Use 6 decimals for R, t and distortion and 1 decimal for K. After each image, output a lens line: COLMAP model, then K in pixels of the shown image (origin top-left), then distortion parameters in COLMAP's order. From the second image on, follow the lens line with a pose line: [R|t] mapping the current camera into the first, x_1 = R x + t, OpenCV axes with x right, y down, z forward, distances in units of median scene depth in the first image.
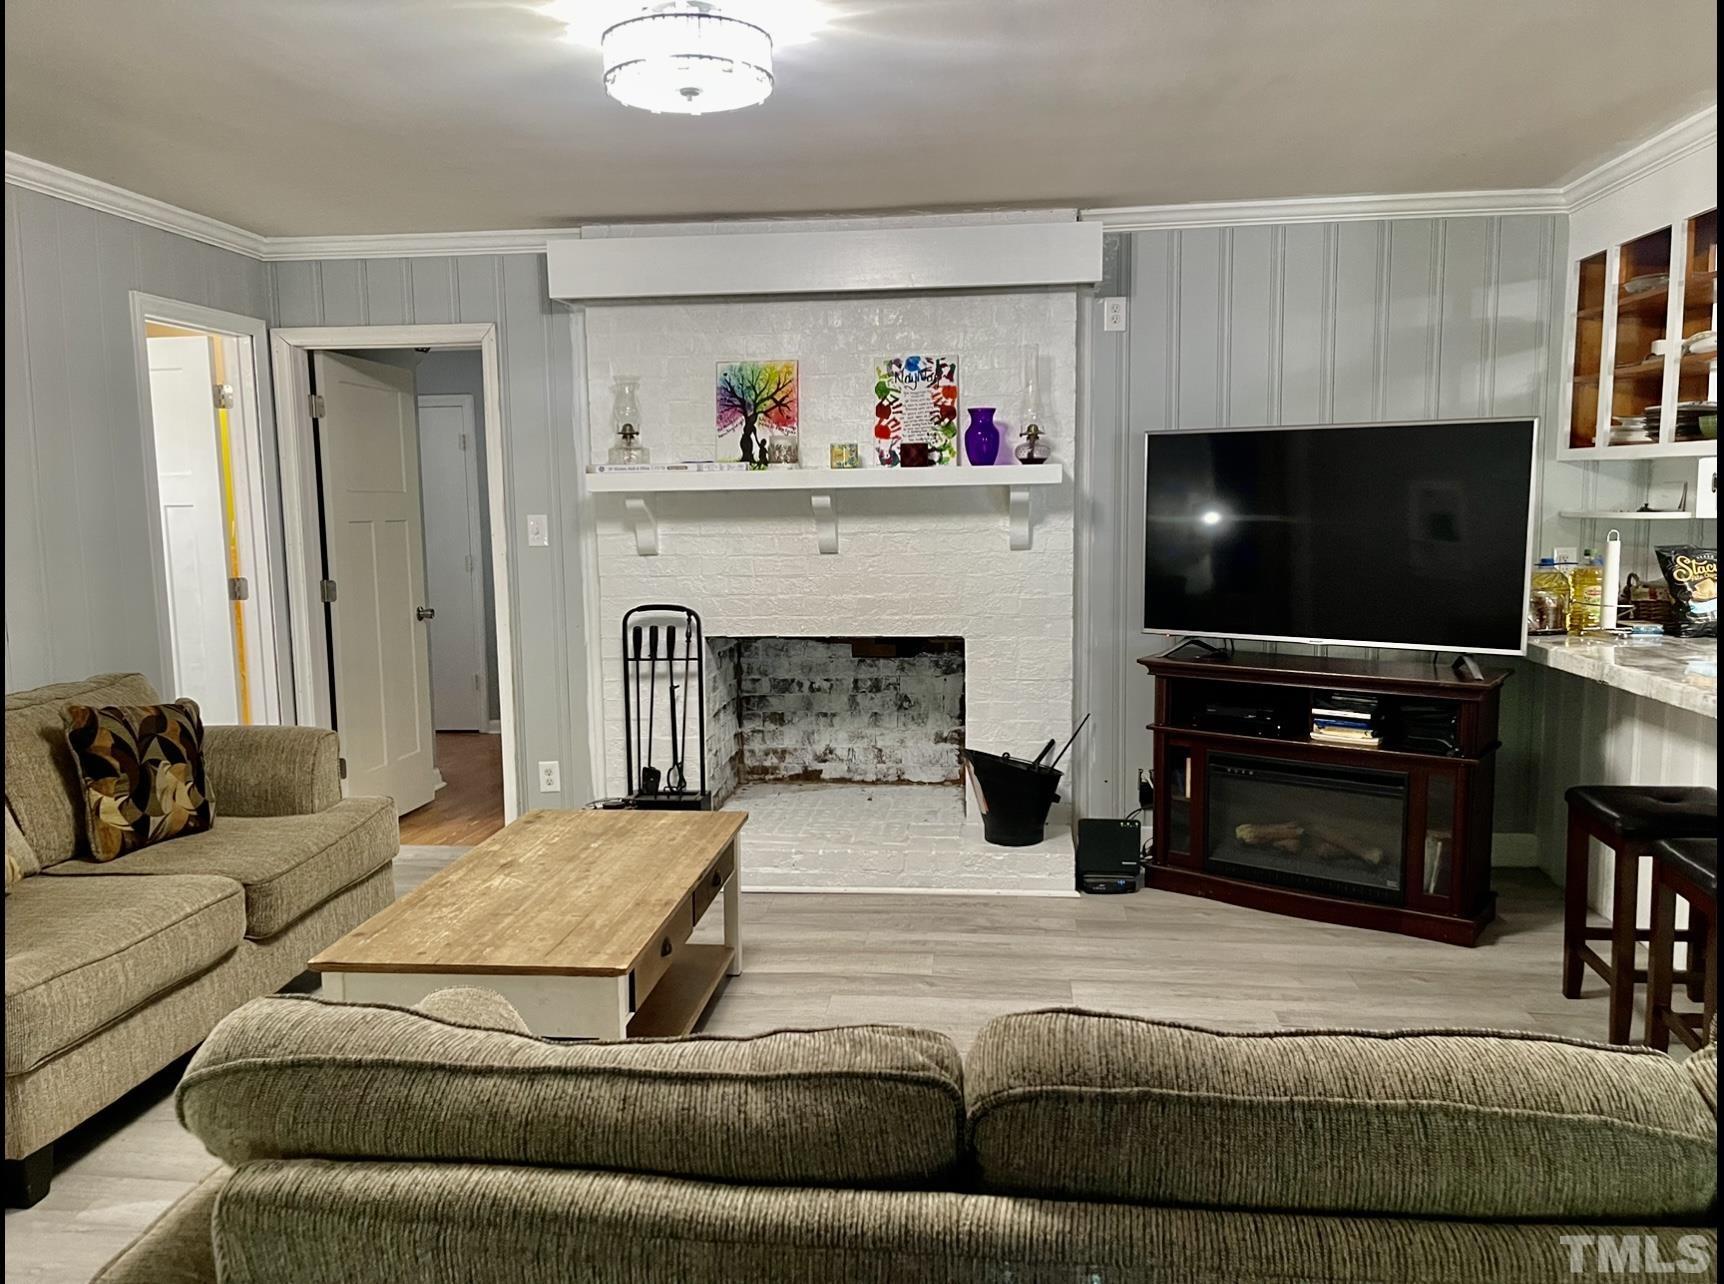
lens RADIAL K [[1301.3, 0, 862.0], [0, 1301.3, 642.0], [0, 0, 1]] dist [0.007719, -0.004446]
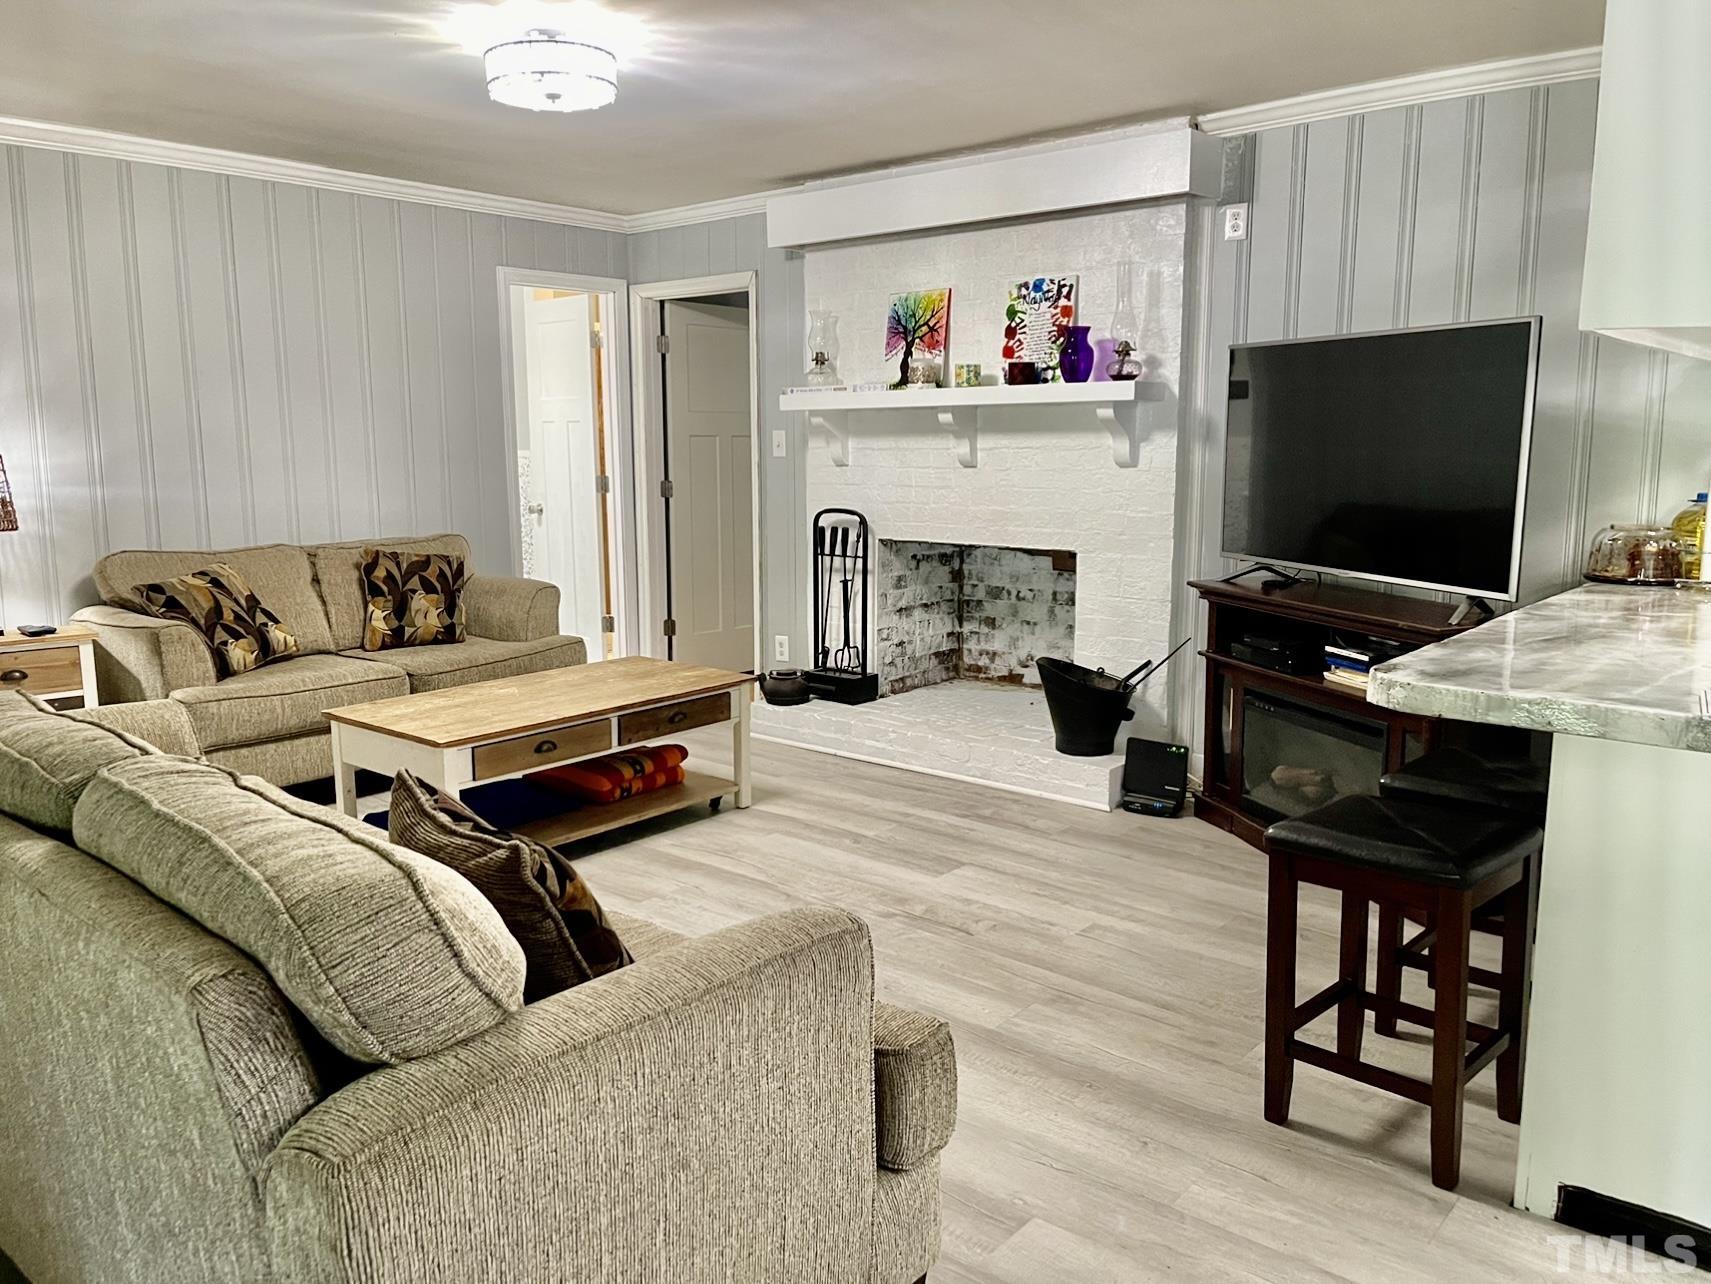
lens RADIAL K [[1305.7, 0, 855.5], [0, 1305.7, 642.0], [0, 0, 1]] dist [-0.015193, -0.003192]
pose [[0.815551, 0.099233, -0.570114, 0.545194], [-0.070676, 0.994893, 0.072067, 0.005413], [0.574354, -0.018481, 0.818399, 0.055050]]
